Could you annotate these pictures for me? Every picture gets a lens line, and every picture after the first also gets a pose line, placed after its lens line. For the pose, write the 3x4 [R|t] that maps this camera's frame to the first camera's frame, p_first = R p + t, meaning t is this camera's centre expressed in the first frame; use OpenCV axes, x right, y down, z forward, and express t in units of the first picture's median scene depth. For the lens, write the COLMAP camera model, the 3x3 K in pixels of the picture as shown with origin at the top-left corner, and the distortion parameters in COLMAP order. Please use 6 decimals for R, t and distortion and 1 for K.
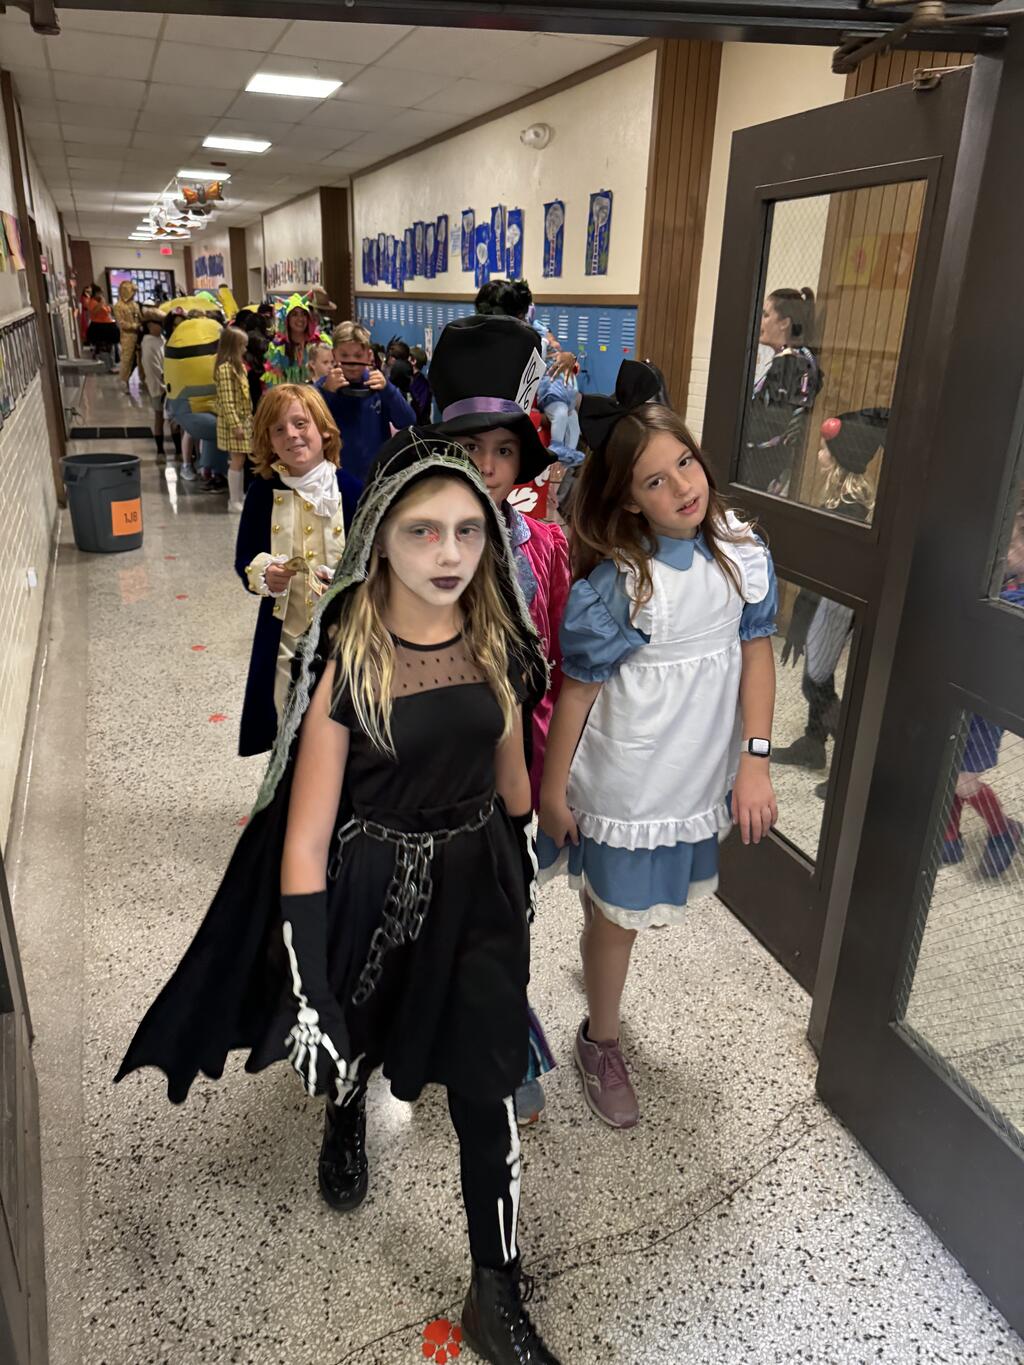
lens RADIAL K [[992.4, 0, 512.5], [0, 992.4, 677.6], [0, 0, 1]] dist [0.000263, -0.004331]
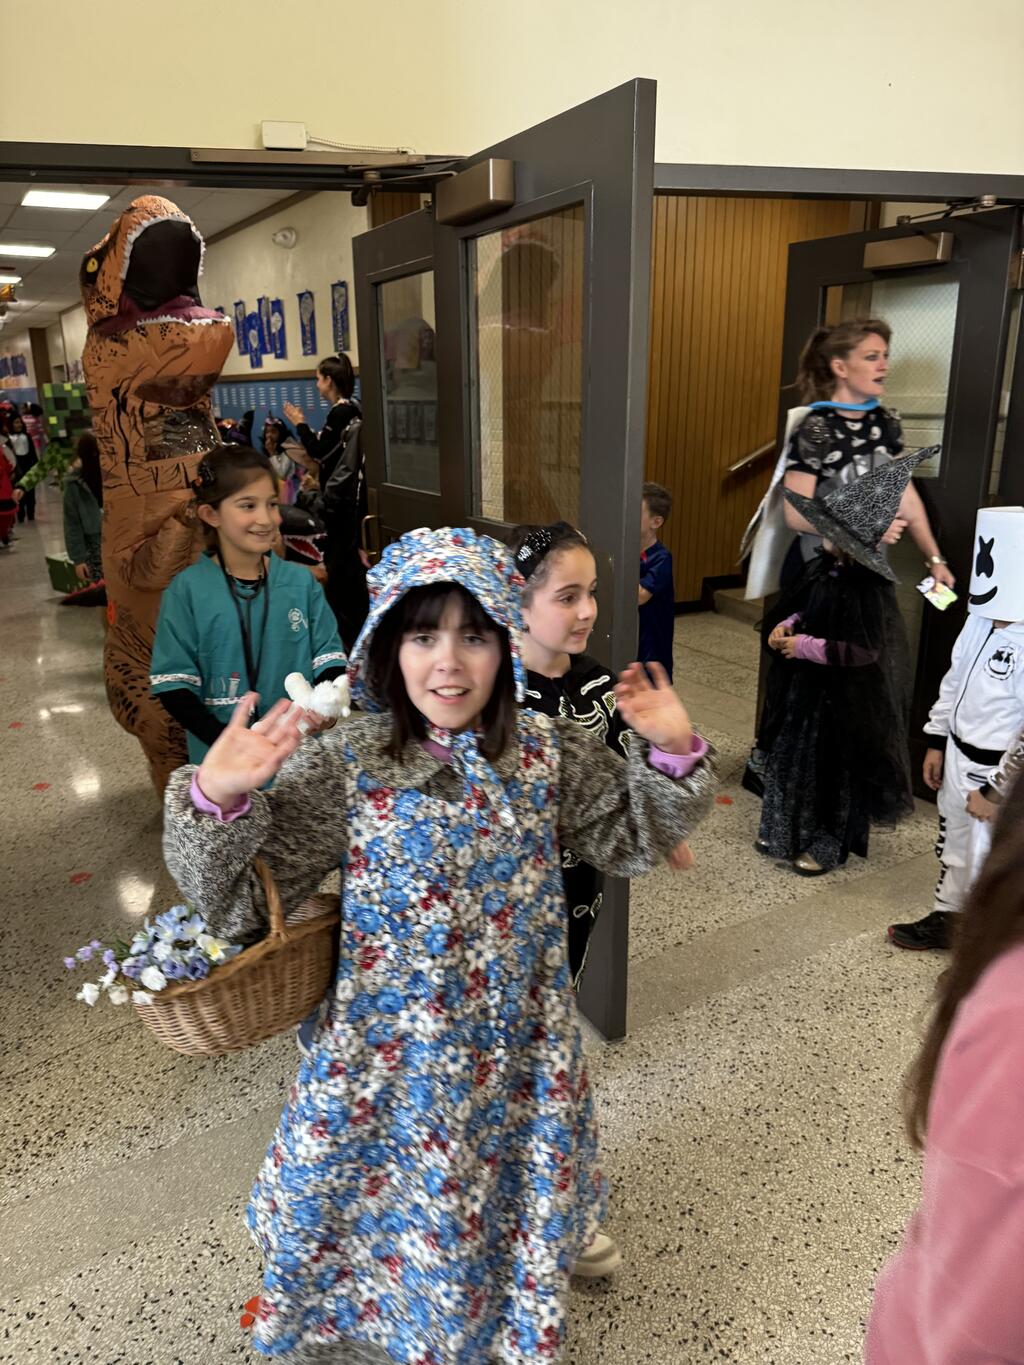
lens RADIAL K [[988.4, 0, 502.7], [0, 988.4, 687.7], [0, 0, 1]] dist [-0.000307, -0.009371]
pose [[0.986156, -0.088430, 0.140276, 0.066797], [0.097561, 0.993444, -0.059593, 0.074570], [-0.134086, 0.072454, 0.988317, -0.145436]]
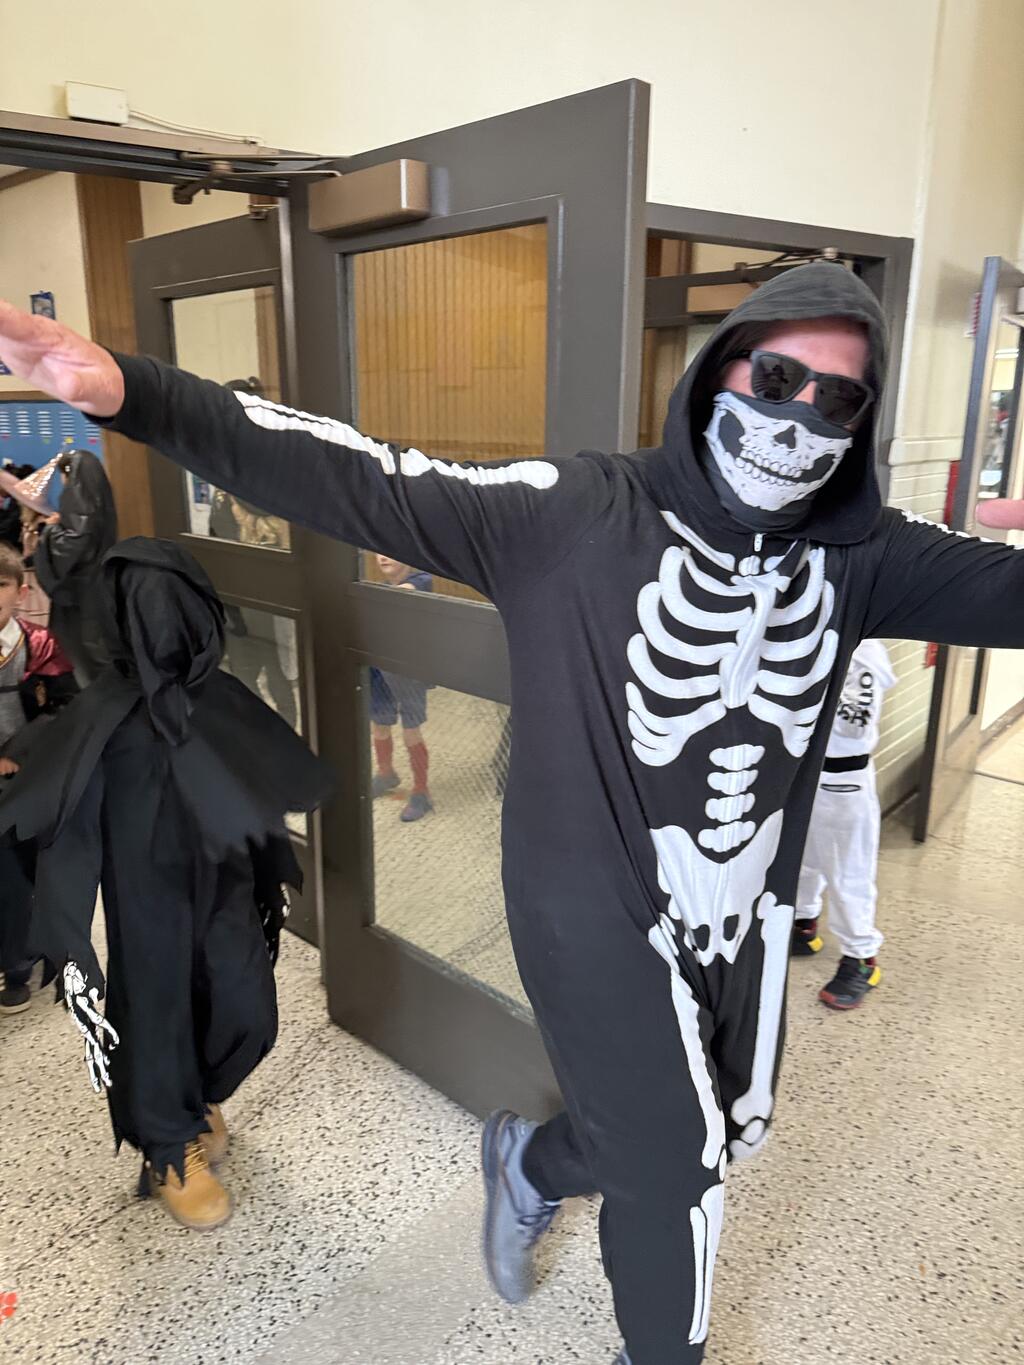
lens RADIAL K [[989.7, 0, 530.1], [0, 989.7, 672.7], [0, 0, 1]] dist [0.004591, -0.008938]
pose [[0.880074, -0.144274, 0.452388, 0.013241], [0.187606, 0.980859, -0.052156, 0.038928], [-0.436204, 0.130772, 0.890295, -0.072381]]
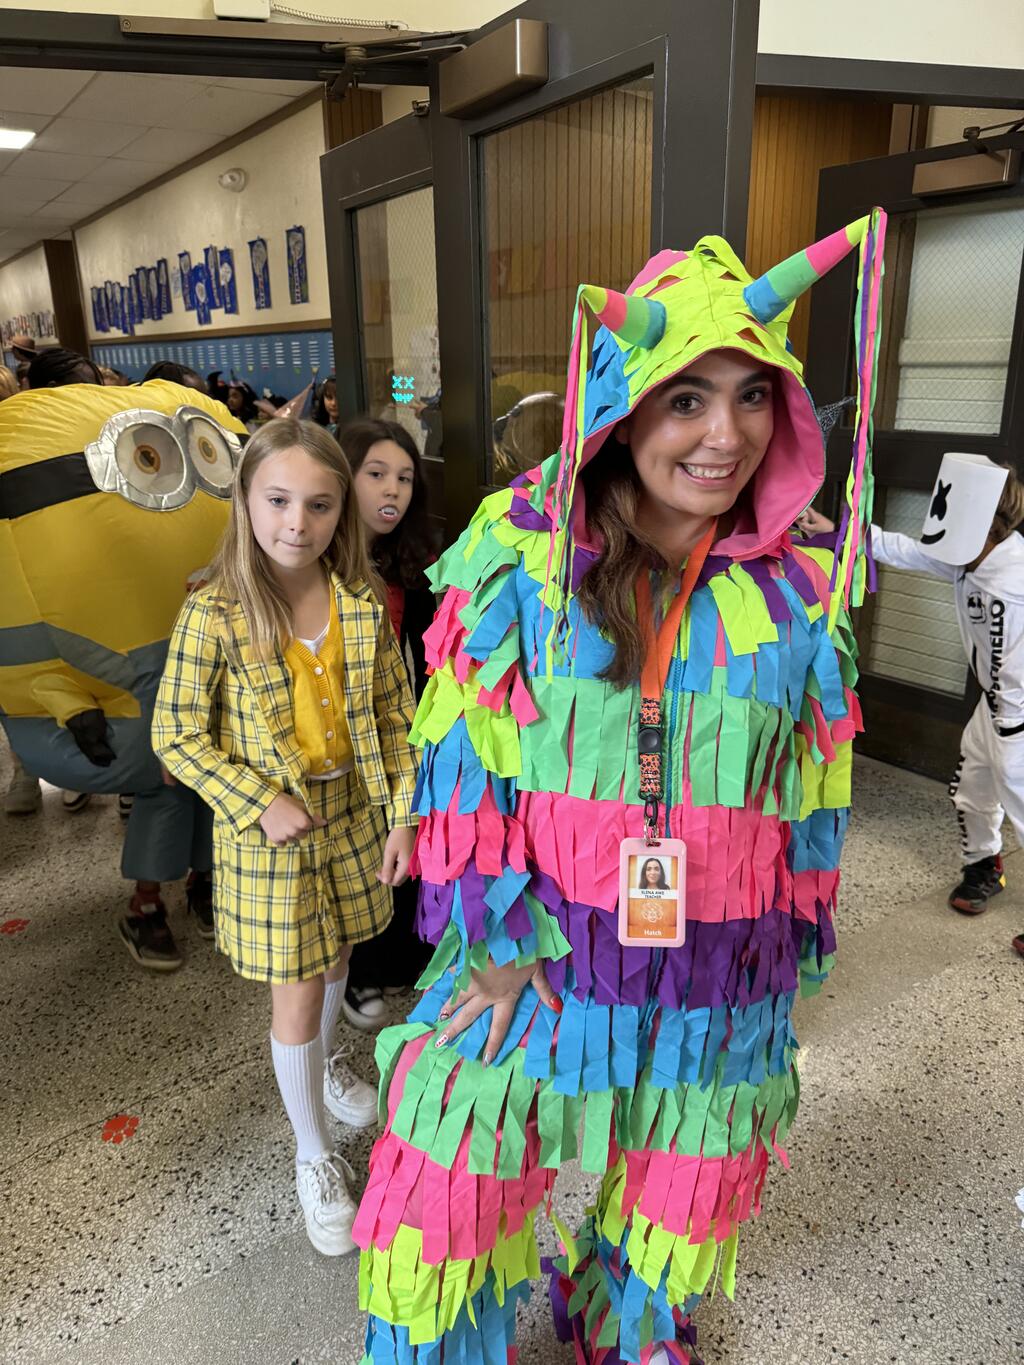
lens RADIAL K [[990.3, 0, 516.9], [0, 990.3, 677.1], [0, 0, 1]] dist [-0.004821, -0.004901]
pose [[0.974838, -0.114015, 0.191548, 0.057122], [0.121931, 0.992084, -0.030023, 0.054315], [-0.186609, 0.052624, 0.981024, -0.072635]]
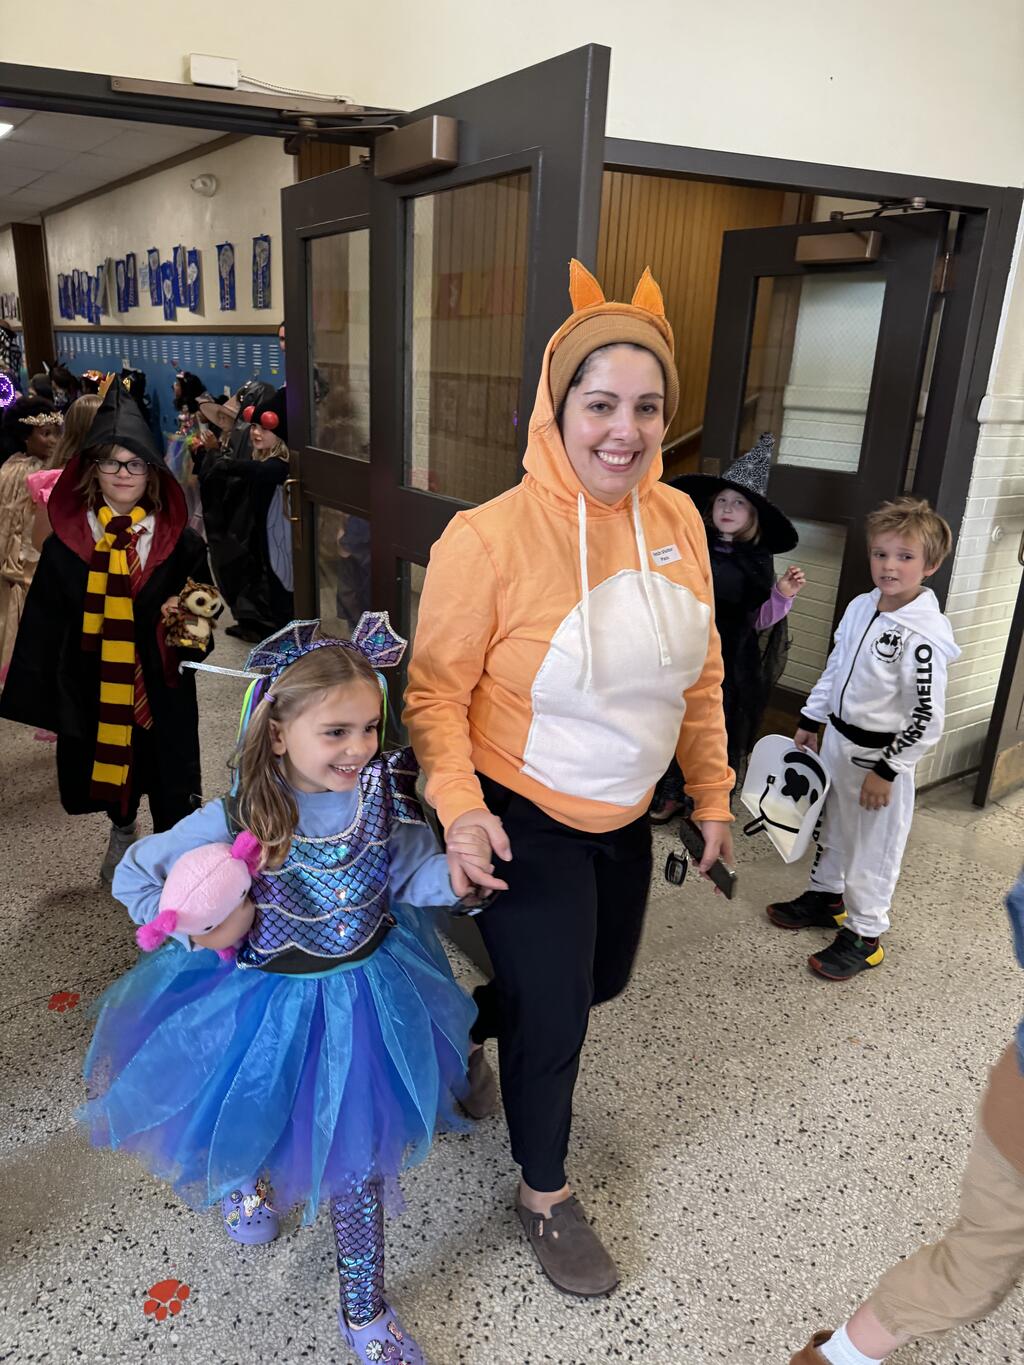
lens RADIAL K [[989.0, 0, 519.3], [0, 989.0, 690.5], [0, 0, 1]] dist [0.001928, -0.008892]
pose [[0.968352, -0.062829, 0.241550, 0.062181], [0.070952, 0.997165, -0.025071, 0.074475], [-0.239290, 0.041416, 0.970064, -0.140814]]
